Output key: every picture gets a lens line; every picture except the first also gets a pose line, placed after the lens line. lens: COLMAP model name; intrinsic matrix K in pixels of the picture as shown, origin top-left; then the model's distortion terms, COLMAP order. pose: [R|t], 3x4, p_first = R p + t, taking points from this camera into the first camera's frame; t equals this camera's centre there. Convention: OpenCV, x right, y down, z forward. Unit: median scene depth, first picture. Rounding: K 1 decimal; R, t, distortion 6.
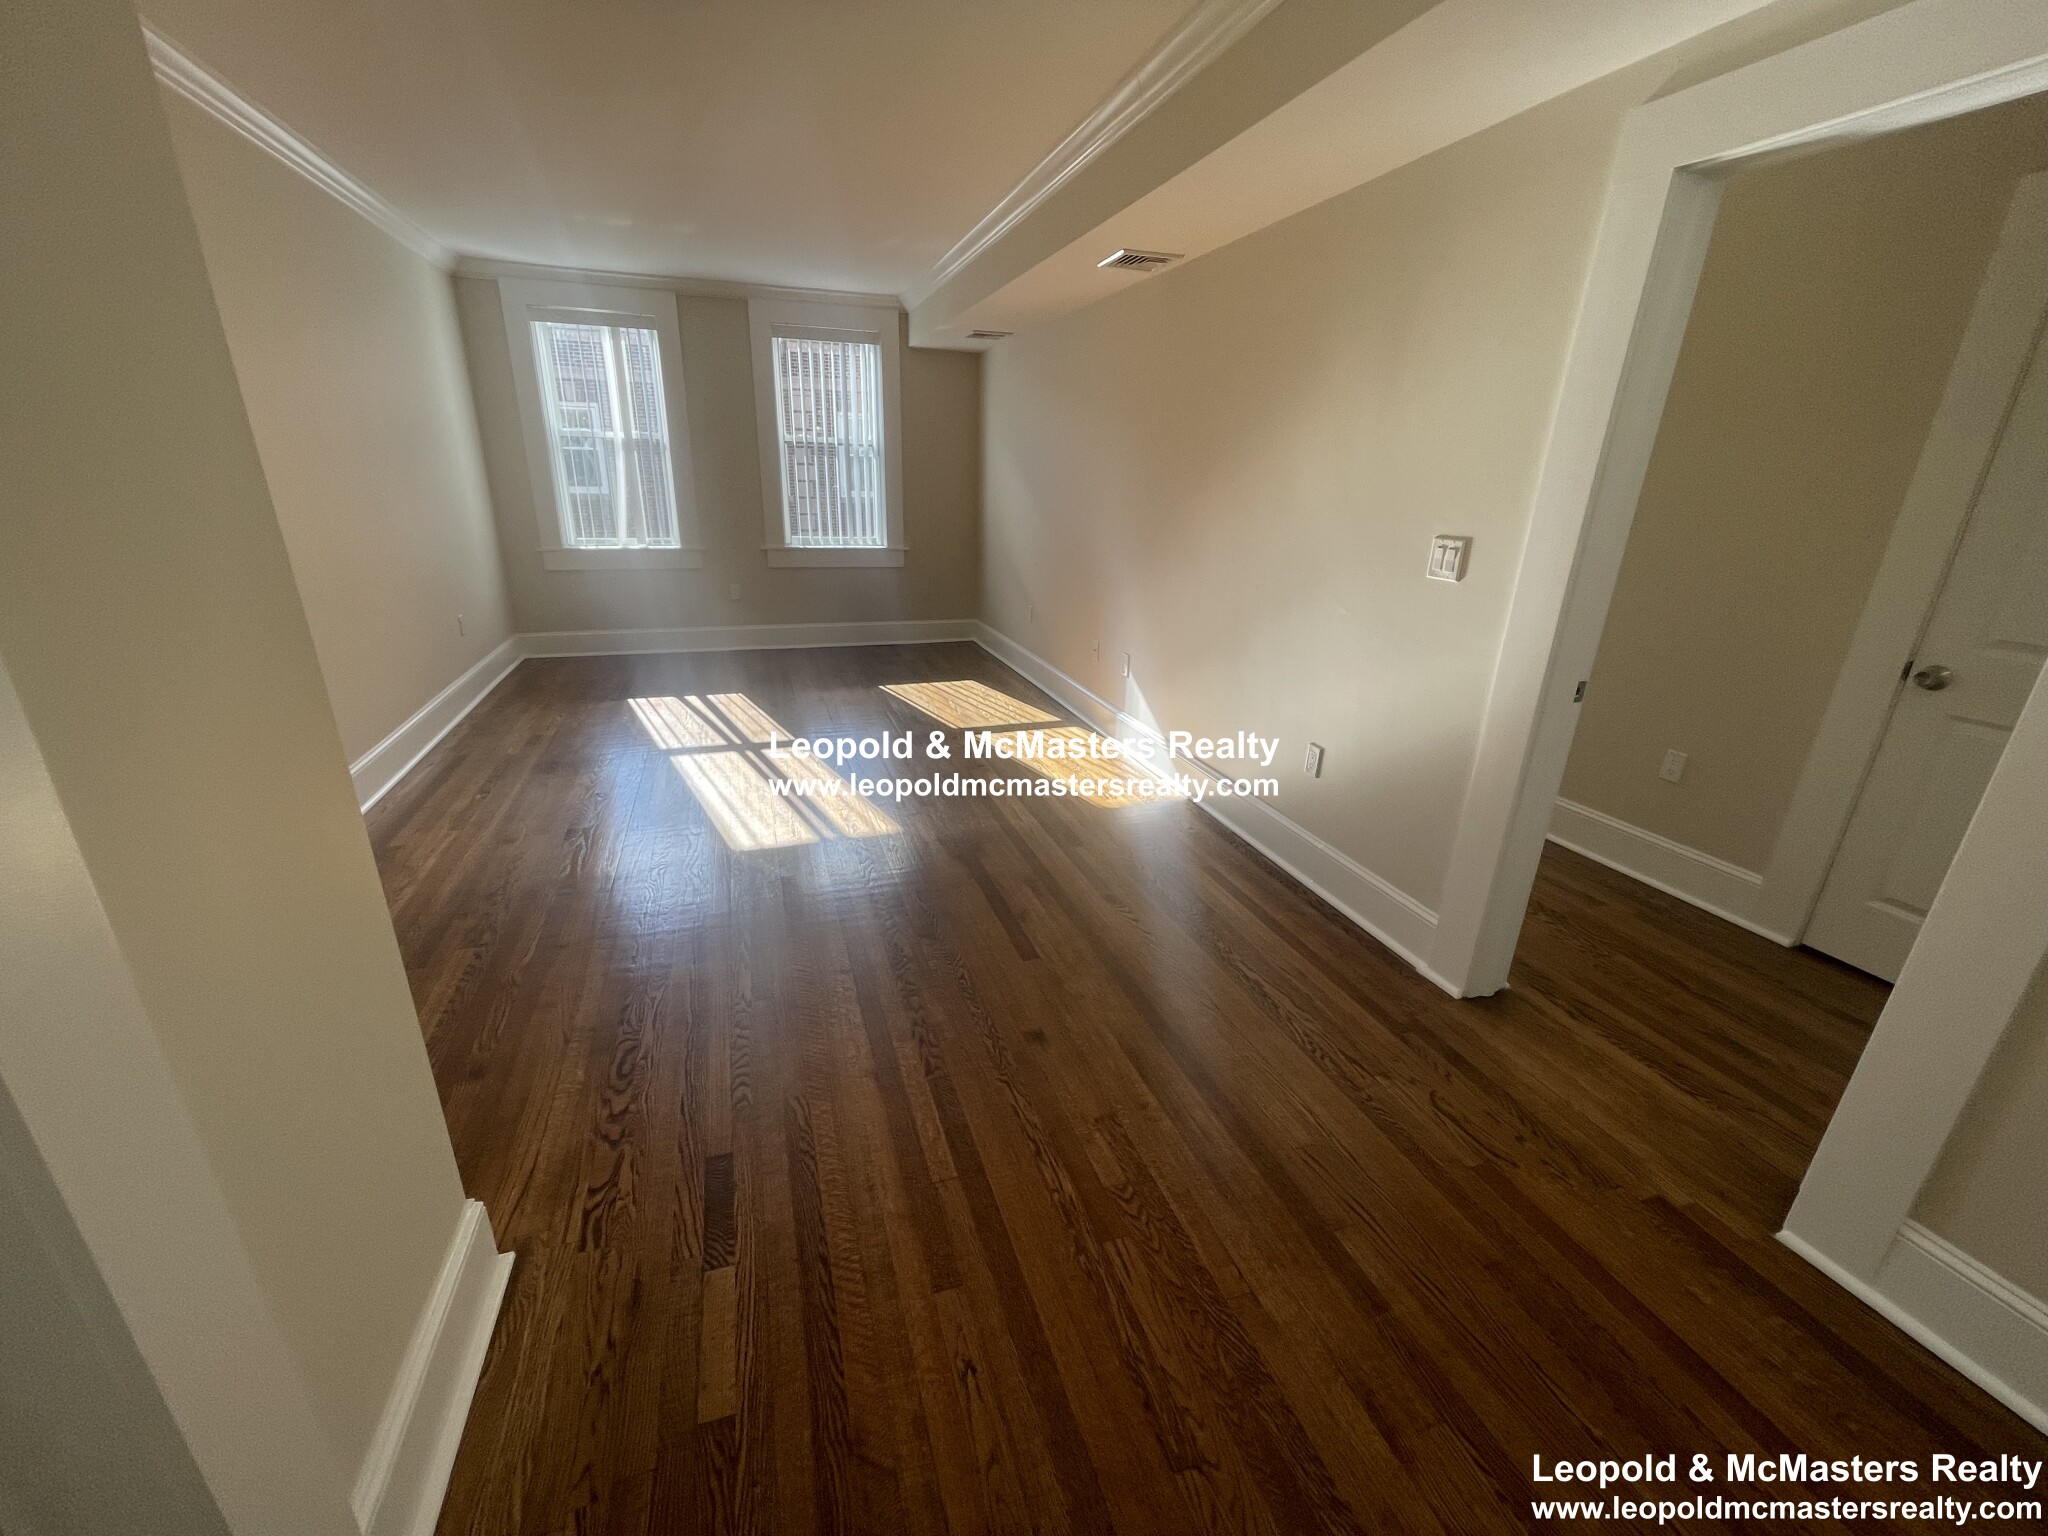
lens RADIAL K [[821.5, 0, 1020.6], [0, 821.5, 768.7], [0, 0, 1]] dist [-0.003101, 0.000875]
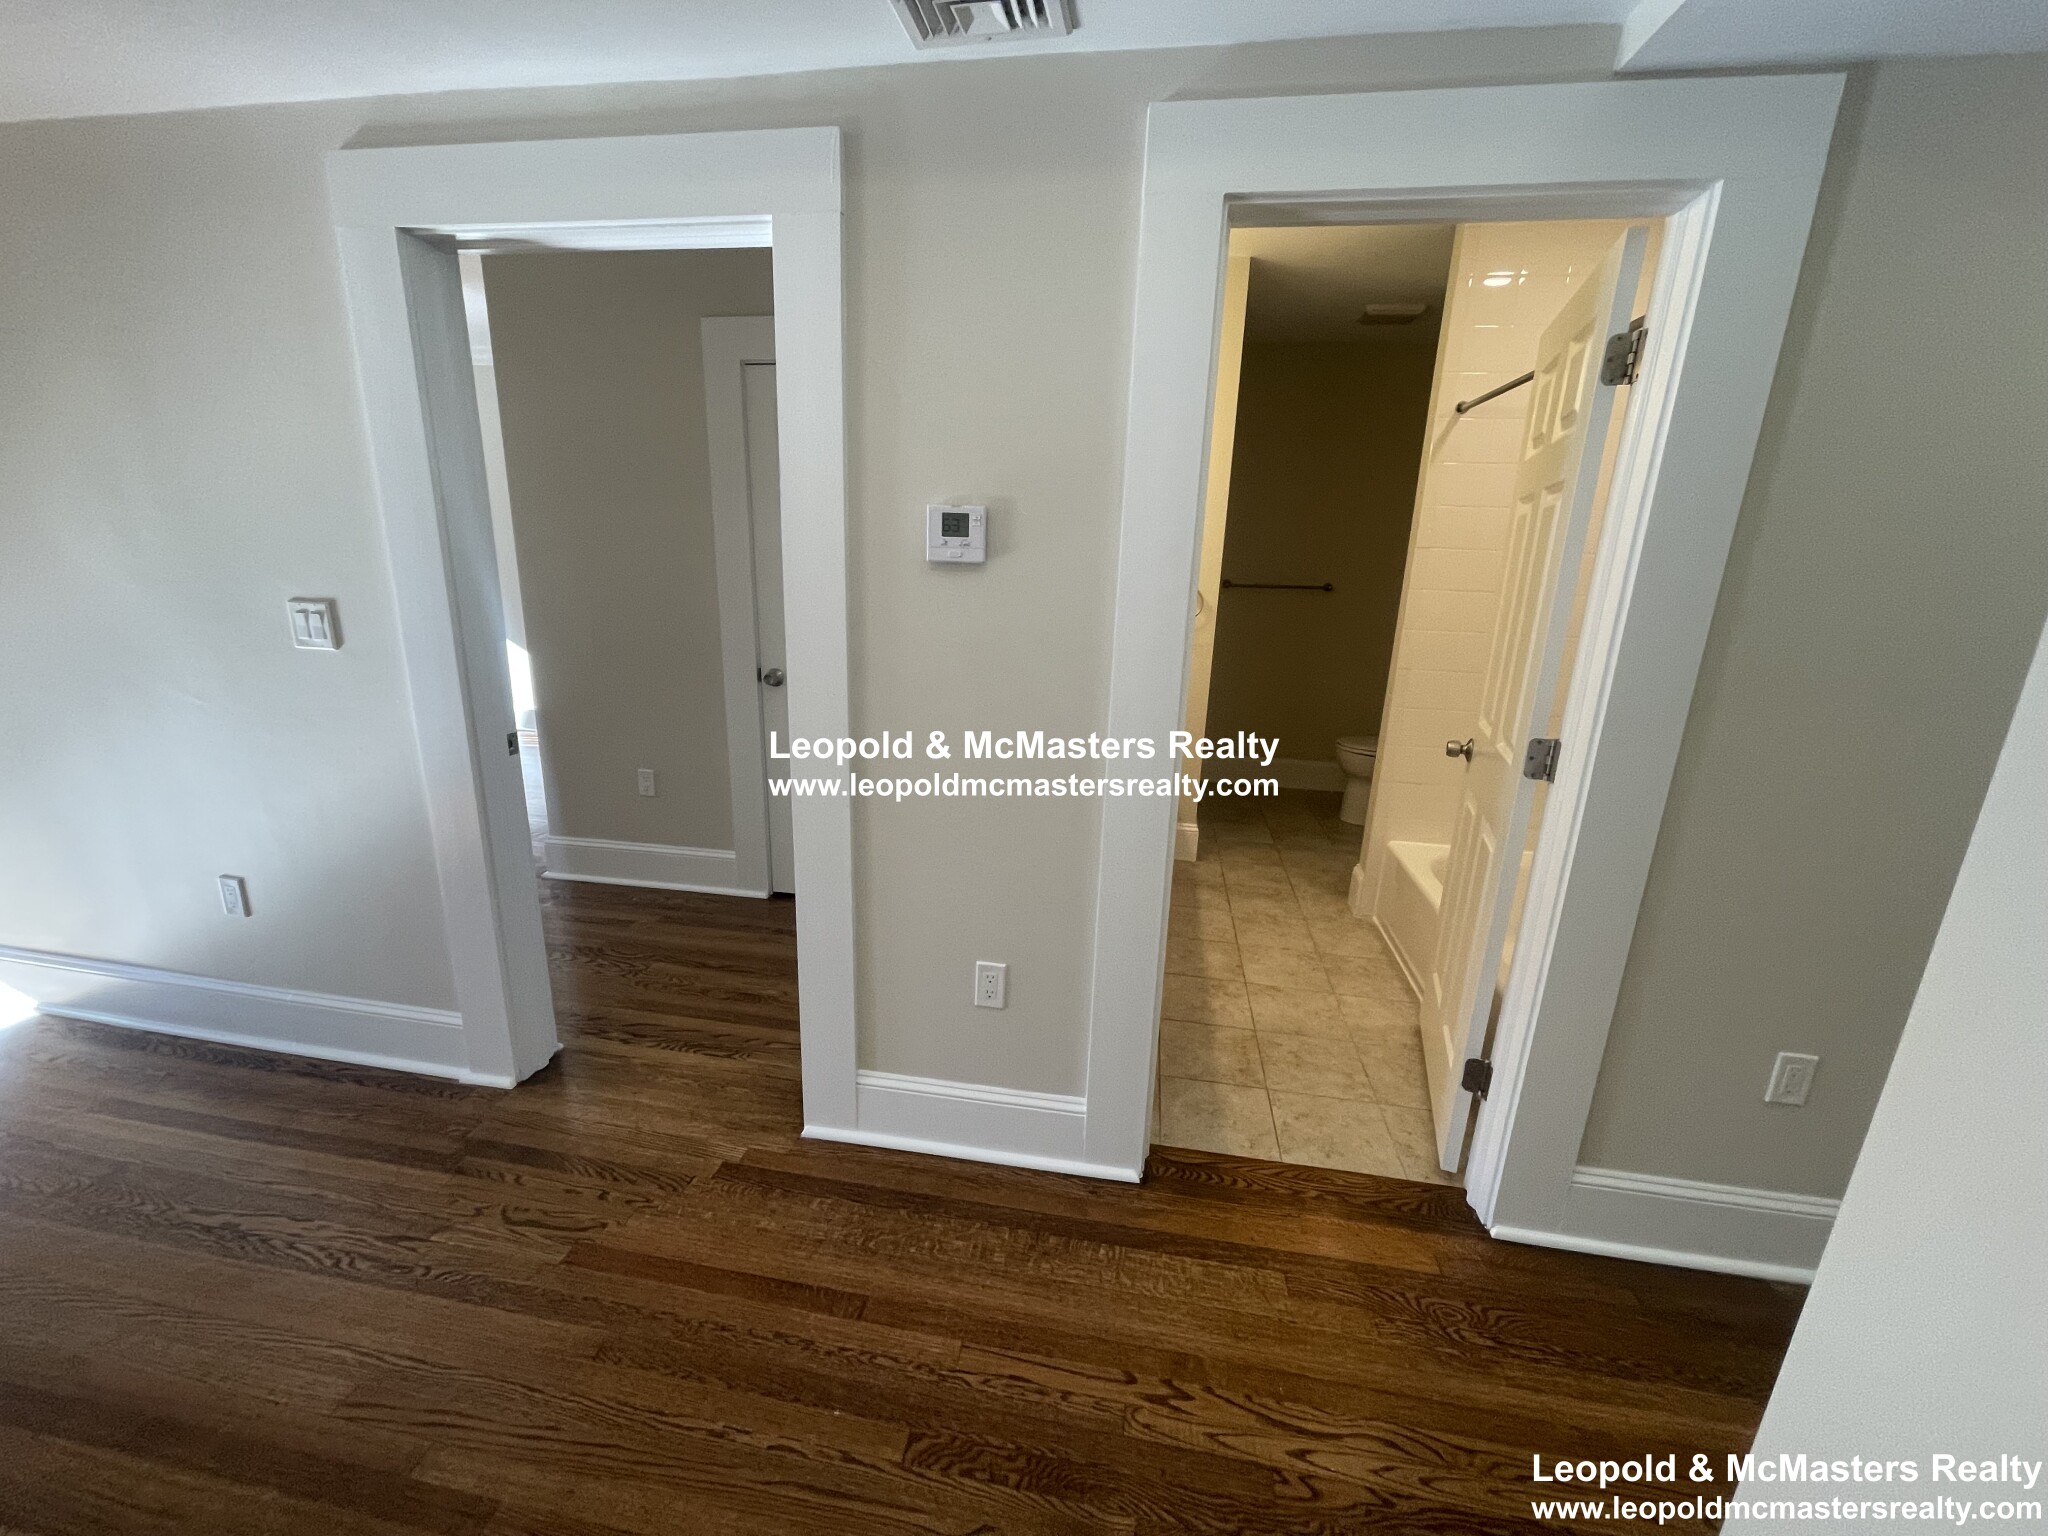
lens RADIAL K [[821.5, 0, 1017.5], [0, 821.5, 764.4], [0, 0, 1]] dist [-0.003101, 0.000875]
pose [[0.478746, -0.234722, 0.845995, 0.113572], [0.283070, 0.953407, 0.104336, -0.000896], [-0.831068, 0.189525, 0.522883, -0.017595]]
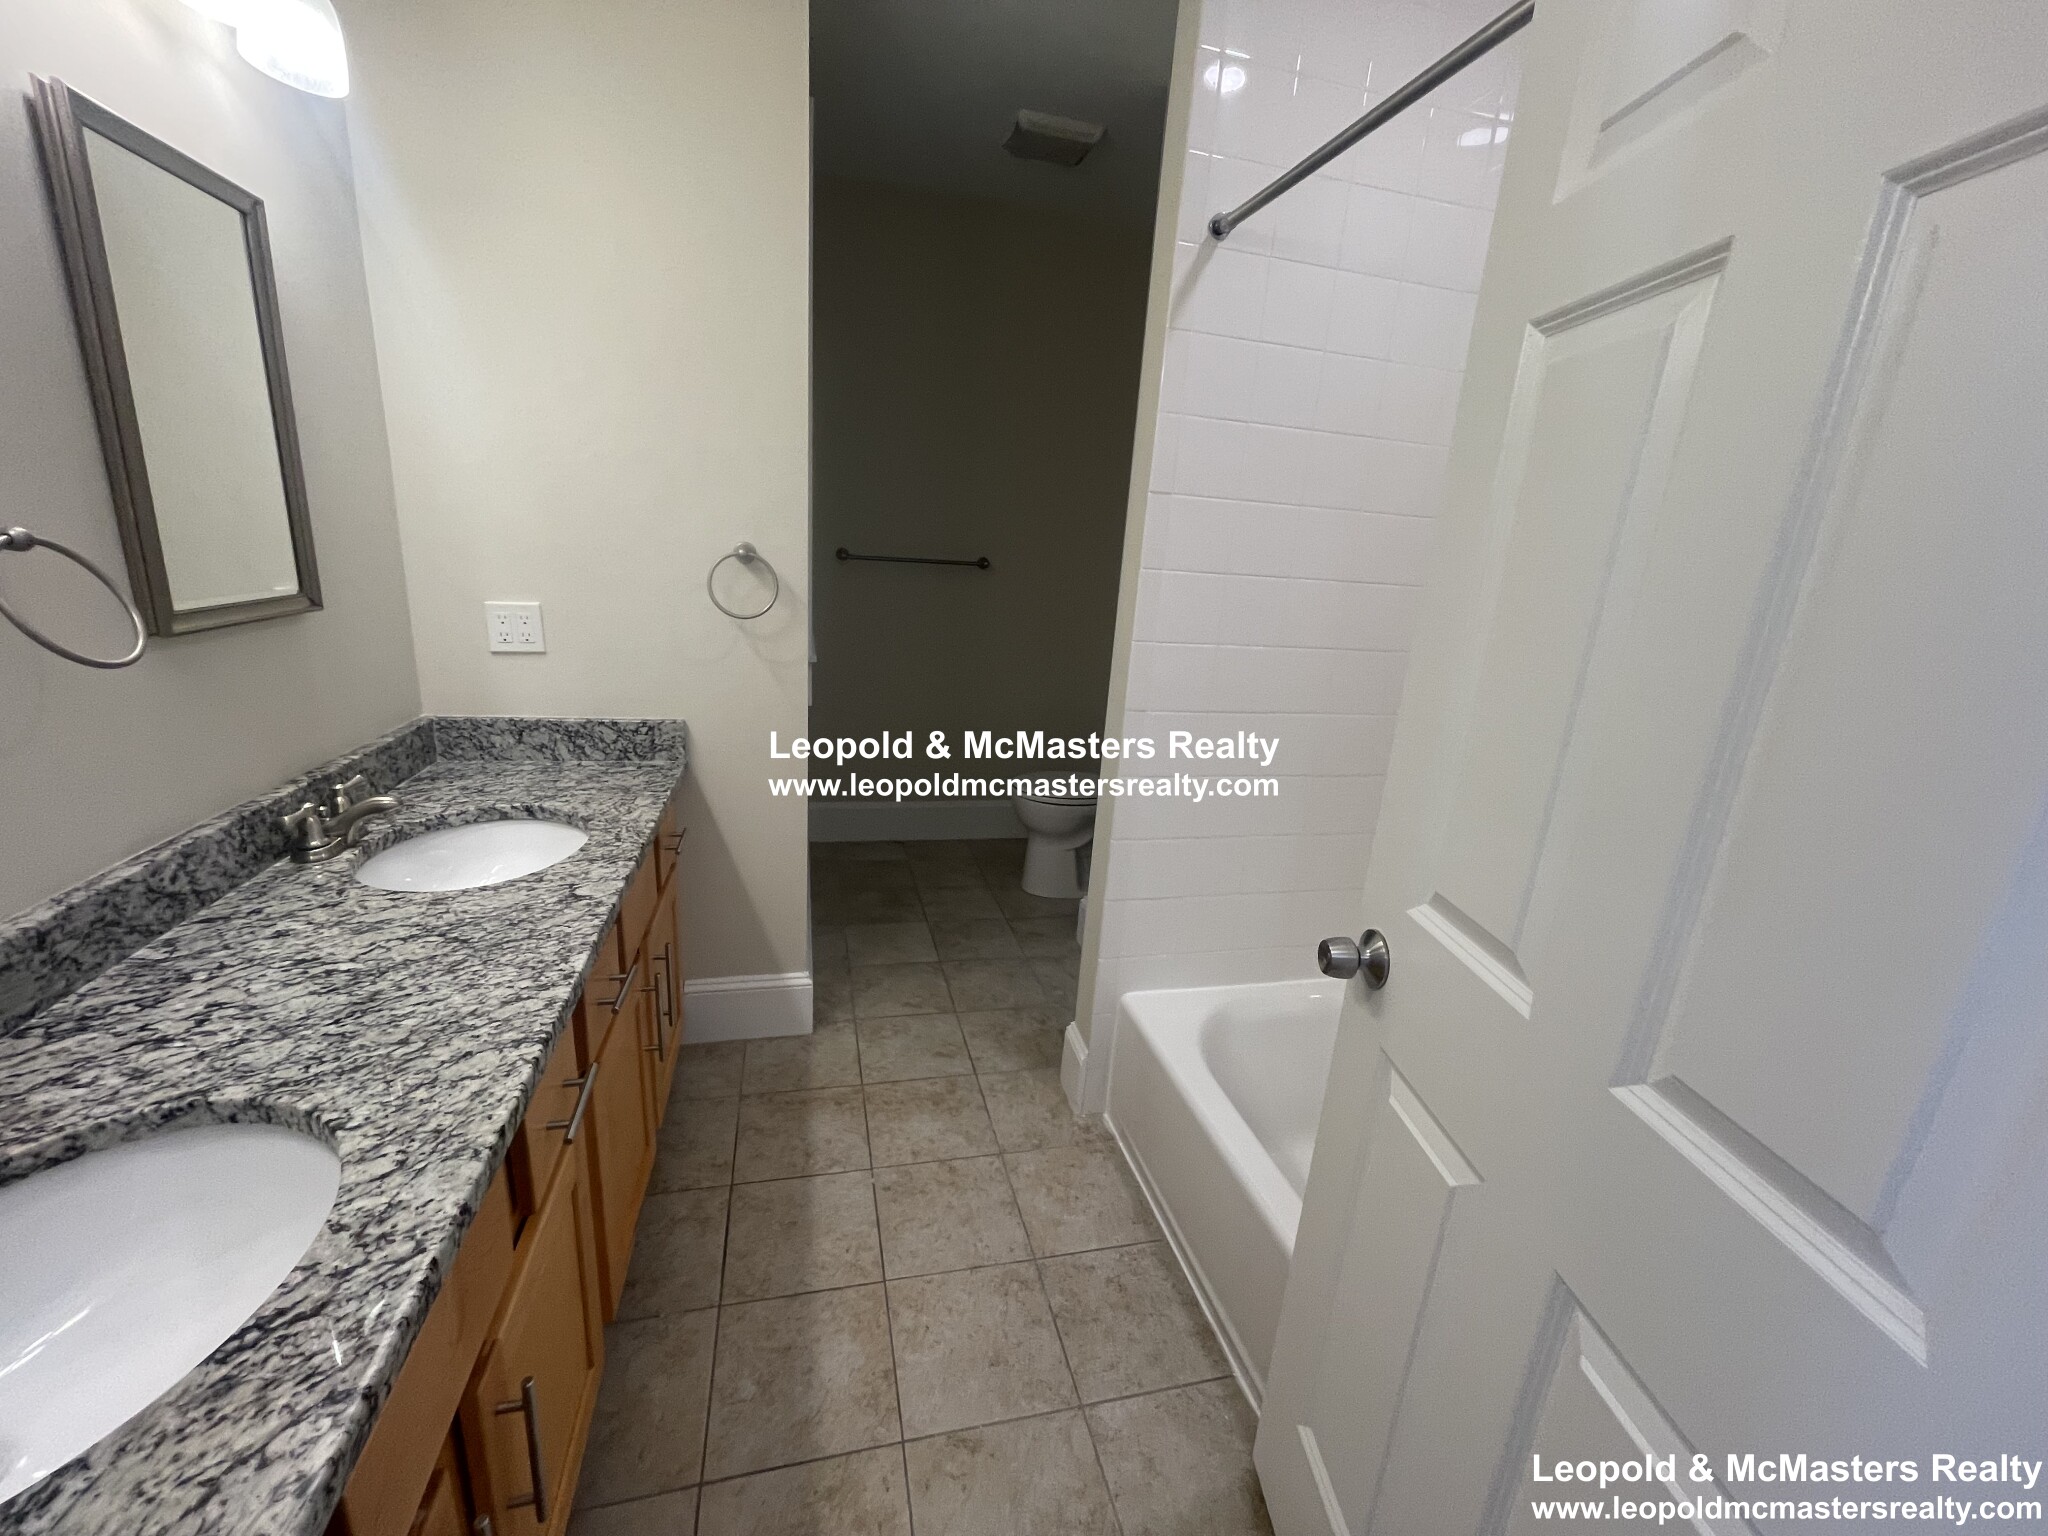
lens RADIAL K [[821.5, 0, 1020.1], [0, 821.5, 766.4], [0, 0, 1]] dist [-0.003101, 0.000875]
pose [[0.083861, -0.285412, 0.954729, 0.372442], [0.280490, 0.926126, 0.252224, -0.002372], [-0.956187, 0.246640, 0.157721, 0.033678]]
